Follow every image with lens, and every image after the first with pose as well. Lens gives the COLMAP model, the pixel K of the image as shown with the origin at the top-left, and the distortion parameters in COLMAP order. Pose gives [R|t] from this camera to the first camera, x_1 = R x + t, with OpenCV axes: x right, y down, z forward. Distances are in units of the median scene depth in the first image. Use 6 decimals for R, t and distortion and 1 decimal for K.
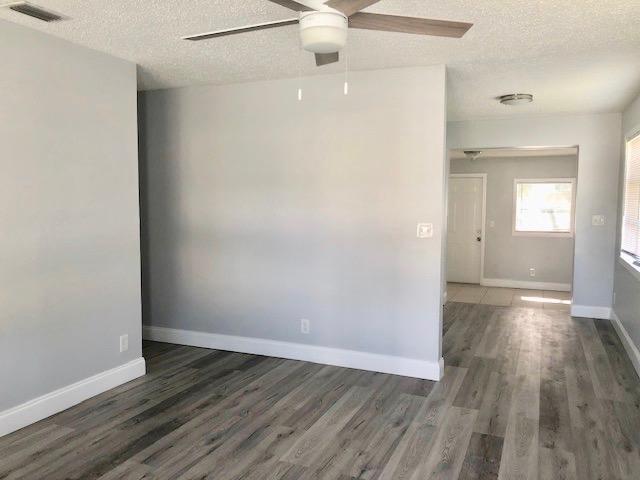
lens RADIAL K [[527.8, 0, 320.0], [0, 527.8, 240.0], [0, 0, 1]] dist [0.043996, -0.008140]
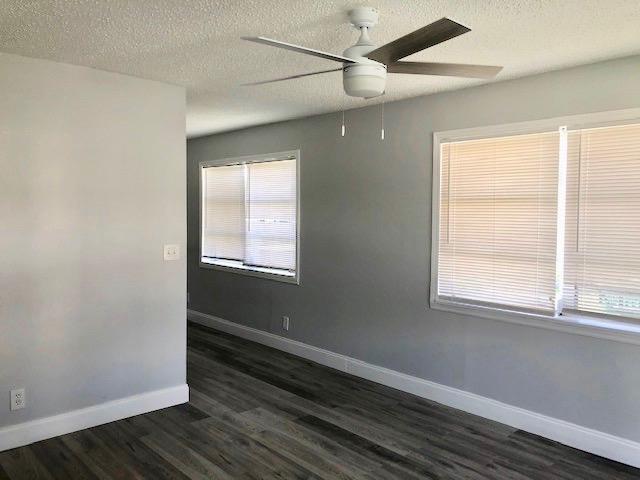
lens RADIAL K [[527.8, 0, 320.0], [0, 527.8, 240.0], [0, 0, 1]] dist [0.043996, -0.008140]
pose [[0.413857, -0.055719, 0.908635, -0.663513], [0.067089, 0.997278, 0.030597, -0.061030], [-0.907866, 0.048297, 0.416468, 0.402120]]
